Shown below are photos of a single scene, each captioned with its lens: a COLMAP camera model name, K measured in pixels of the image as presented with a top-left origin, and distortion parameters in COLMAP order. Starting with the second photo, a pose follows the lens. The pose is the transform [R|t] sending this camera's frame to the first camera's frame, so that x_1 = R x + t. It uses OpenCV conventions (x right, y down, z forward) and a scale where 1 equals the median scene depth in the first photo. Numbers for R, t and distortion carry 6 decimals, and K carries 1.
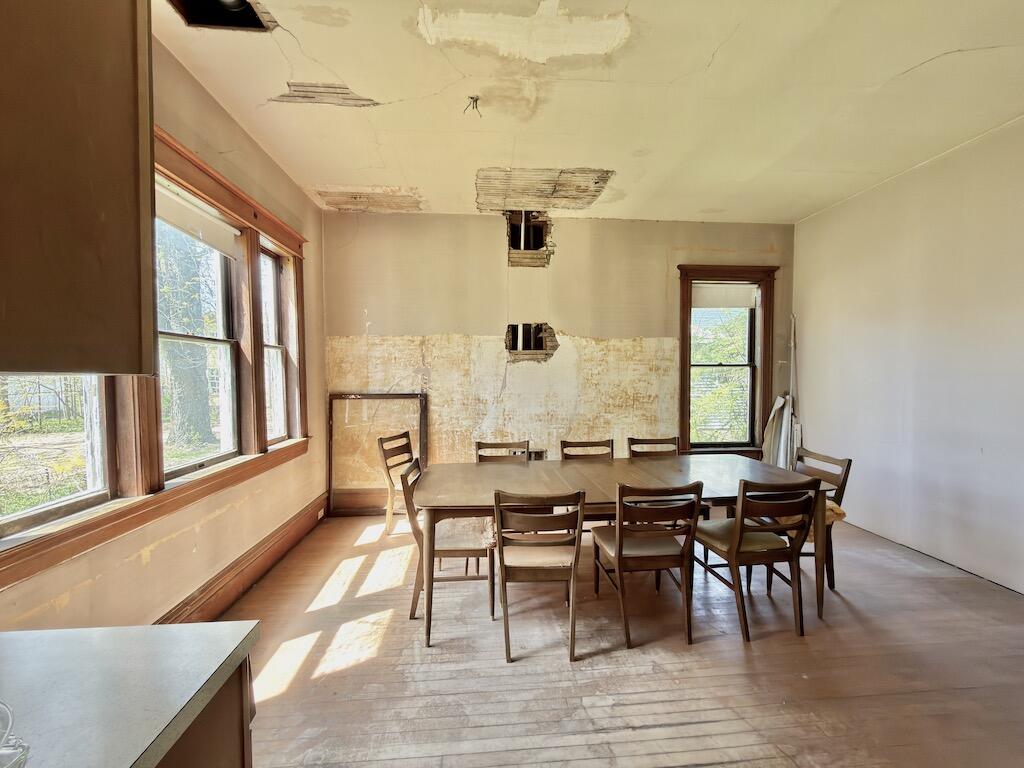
lens RADIAL K [[409.2, 0, 515.2], [0, 409.2, 384.8], [0, 0, 1]] dist [0.001044, -0.000219]
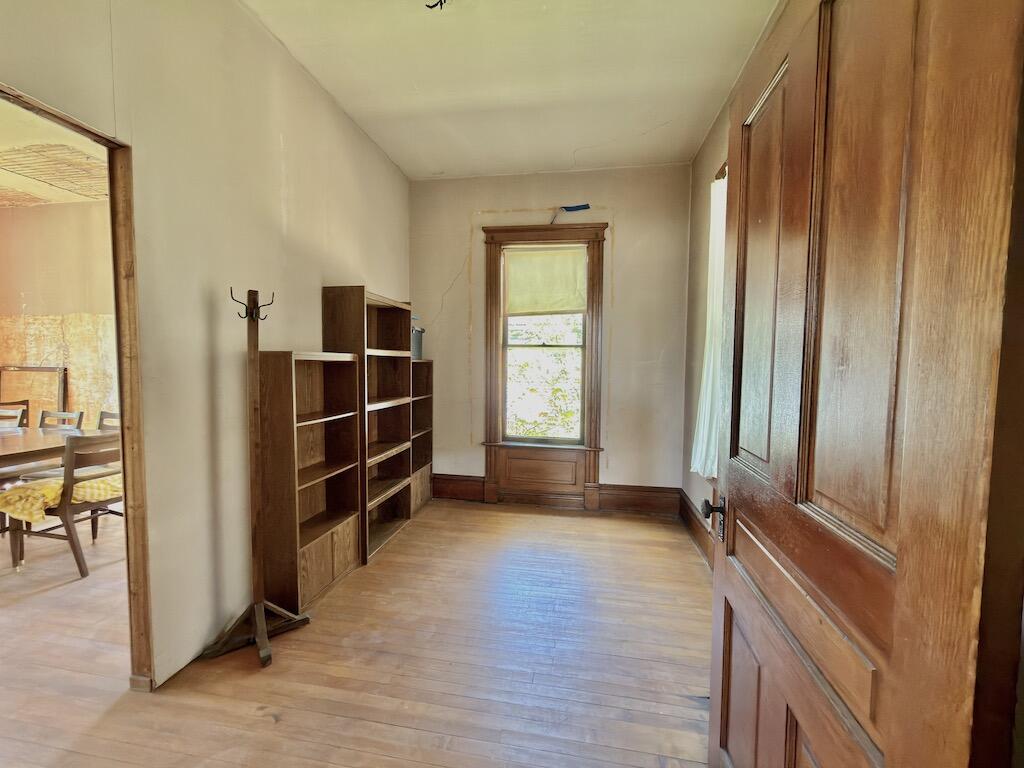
lens RADIAL K [[409.2, 0, 511.0], [0, 409.2, 377.5], [0, 0, 1]] dist [0.001044, -0.000219]
pose [[0.963838, 0.026382, -0.265179, 1.500794], [-0.019457, 0.999398, 0.028707, -0.008617], [0.265777, -0.022509, 0.963772, 0.303721]]
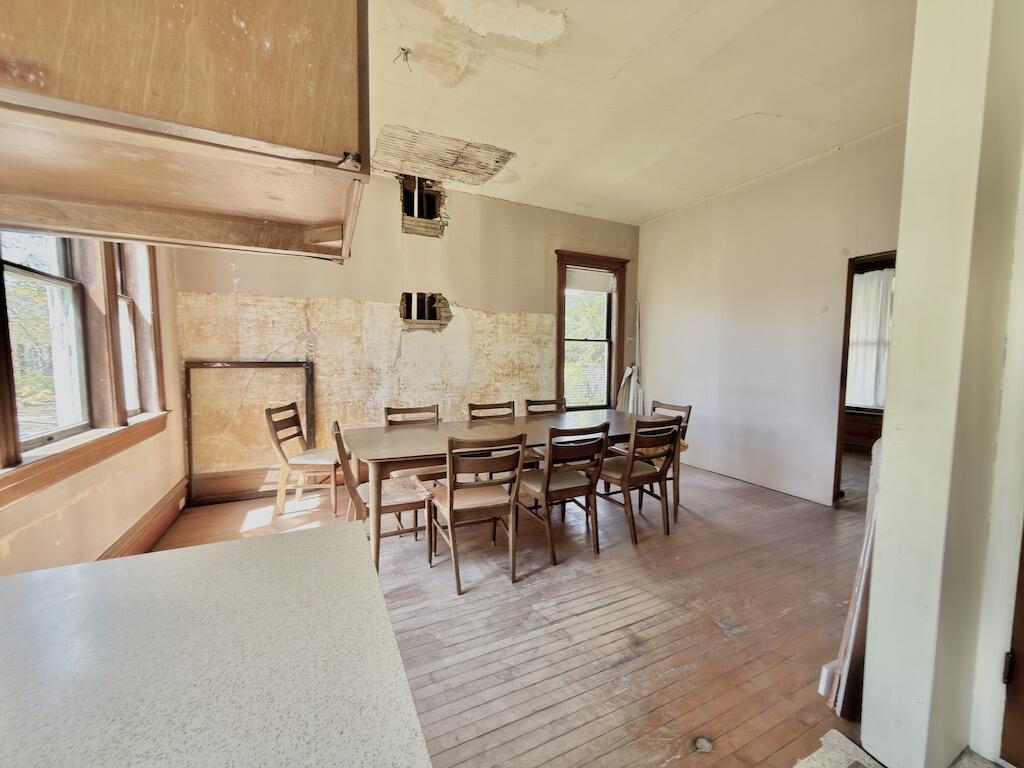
lens RADIAL K [[409.2, 0, 515.6], [0, 409.2, 384.7], [0, 0, 1]] dist [0.001044, -0.000219]
pose [[0.930969, -0.015395, 0.364774, -0.155543], [0.001460, 0.999260, 0.038448, 0.045452], [-0.365096, -0.035261, 0.930302, -0.028115]]
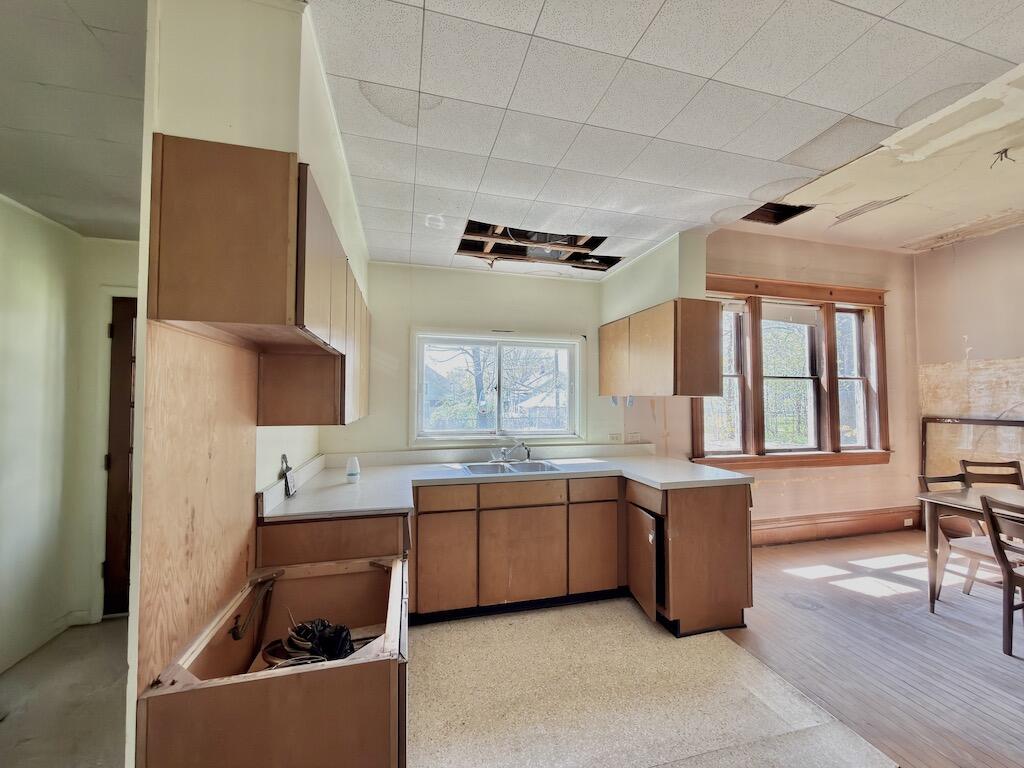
lens RADIAL K [[409.2, 0, 510.3], [0, 409.2, 386.7], [0, 0, 1]] dist [0.001044, -0.000219]
pose [[0.174720, -0.024669, -0.984309, 0.516336], [-0.030182, 0.999082, -0.030397, 0.009028], [0.984155, 0.035019, 0.173815, -0.335610]]
